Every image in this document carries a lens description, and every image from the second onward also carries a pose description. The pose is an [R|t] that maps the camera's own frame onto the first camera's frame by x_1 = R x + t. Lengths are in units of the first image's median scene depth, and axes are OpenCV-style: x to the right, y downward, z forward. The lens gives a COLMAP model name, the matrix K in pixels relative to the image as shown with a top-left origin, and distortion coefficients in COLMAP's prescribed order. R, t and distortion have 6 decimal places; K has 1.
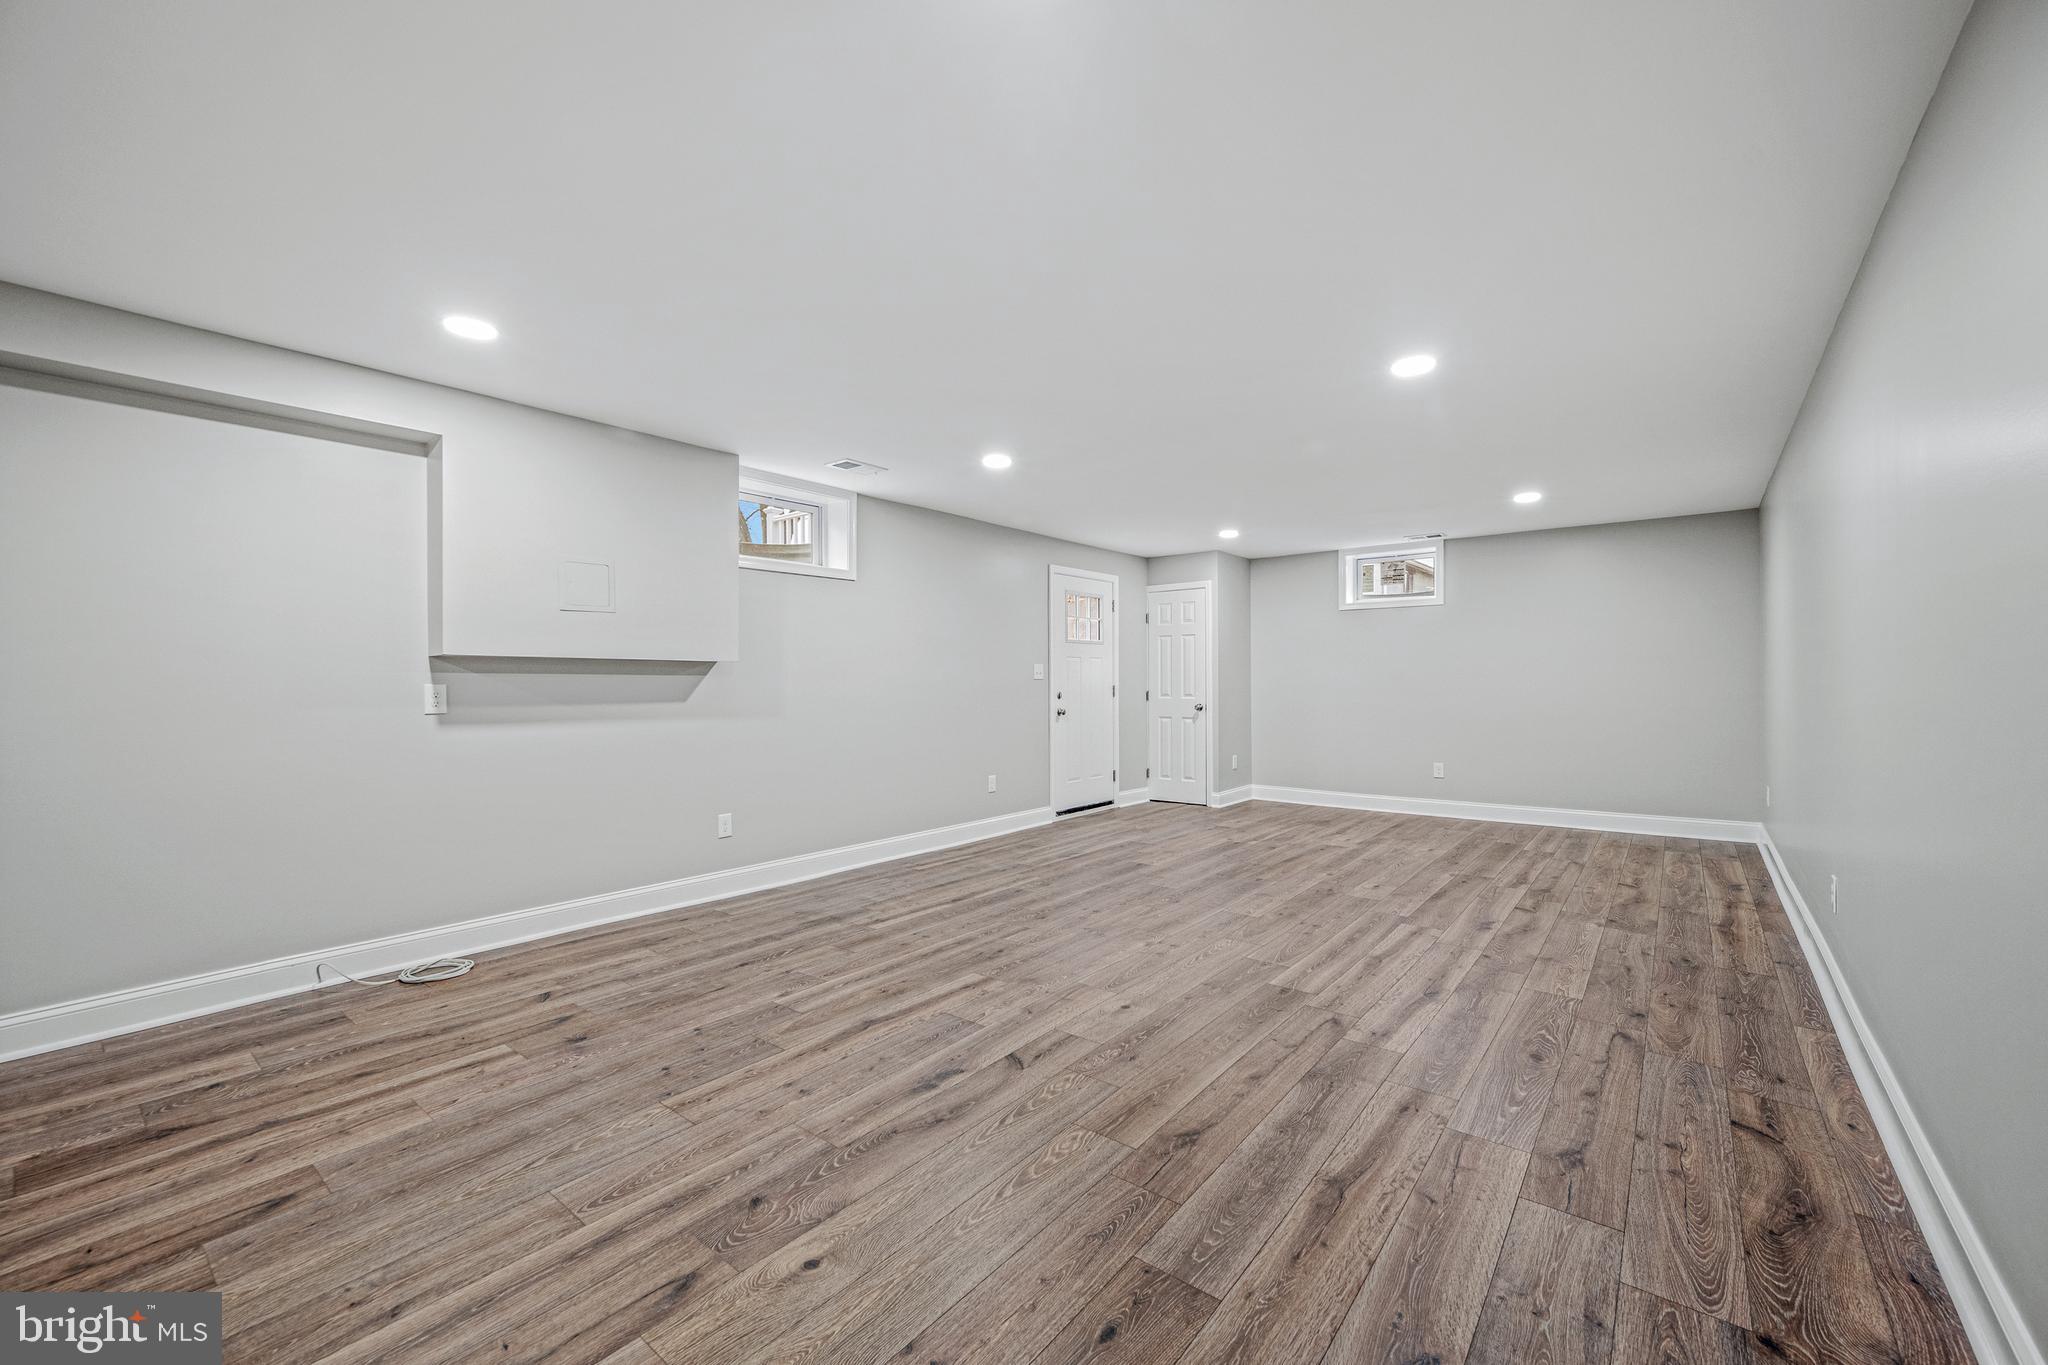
lens RADIAL K [[824.6, 0, 1020.4], [0, 824.6, 689.1], [0, 0, 1]] dist [-0.002857, 0.001263]
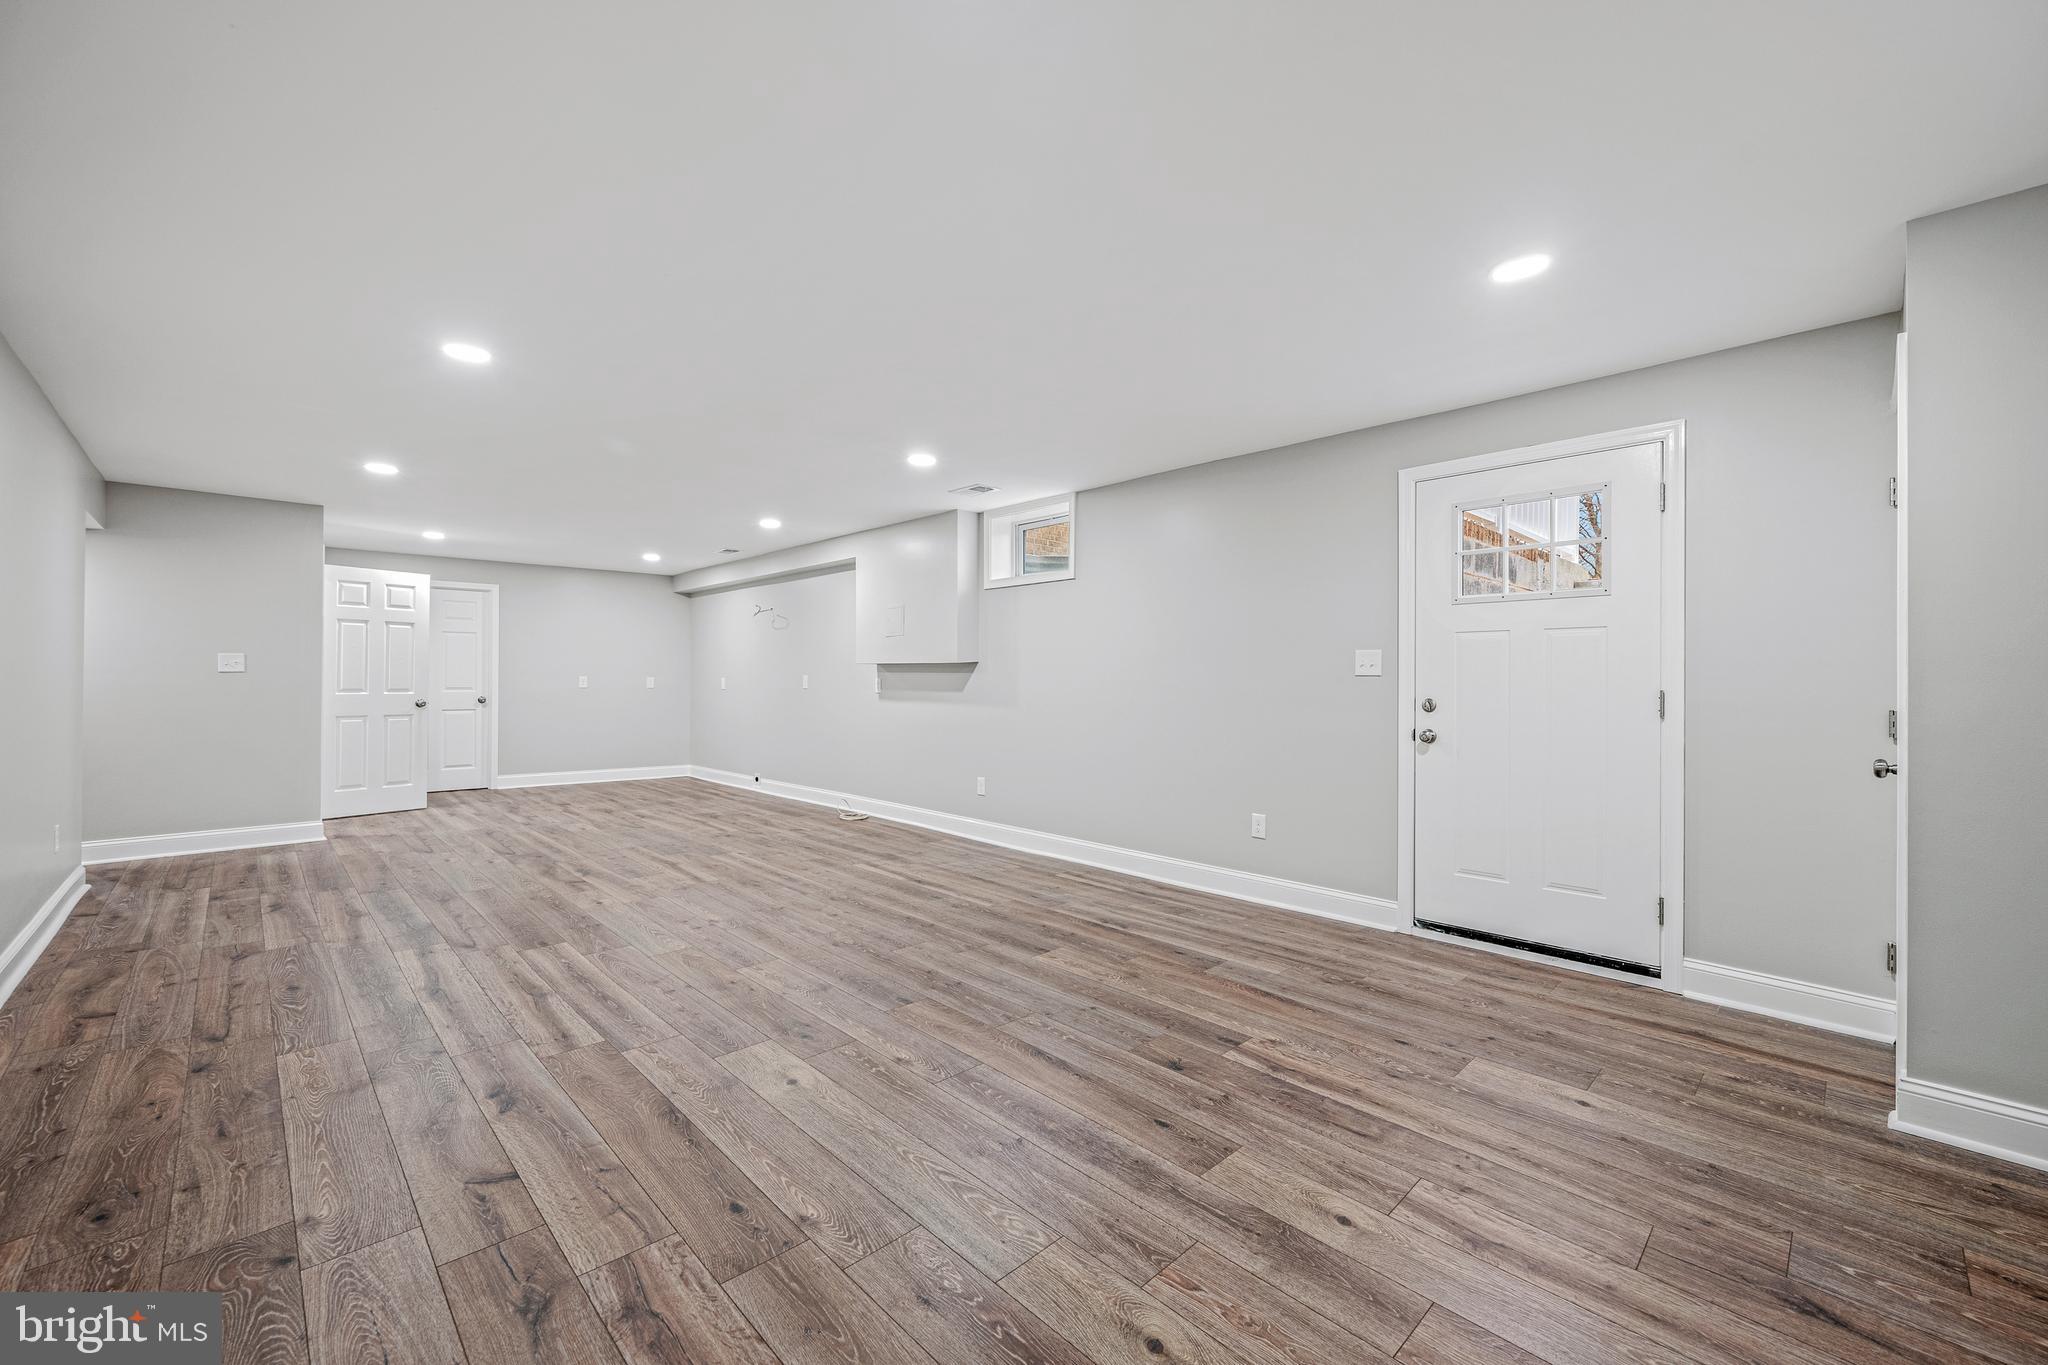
lens RADIAL K [[824.6, 0, 1021.7], [0, 824.6, 672.6], [0, 0, 1]] dist [-0.002857, 0.001263]
pose [[-0.130061, -0.004538, -0.991496, 1.225128], [-0.012188, 0.999921, -0.002978, -0.017194], [0.991431, 0.011697, -0.130106, 1.606263]]
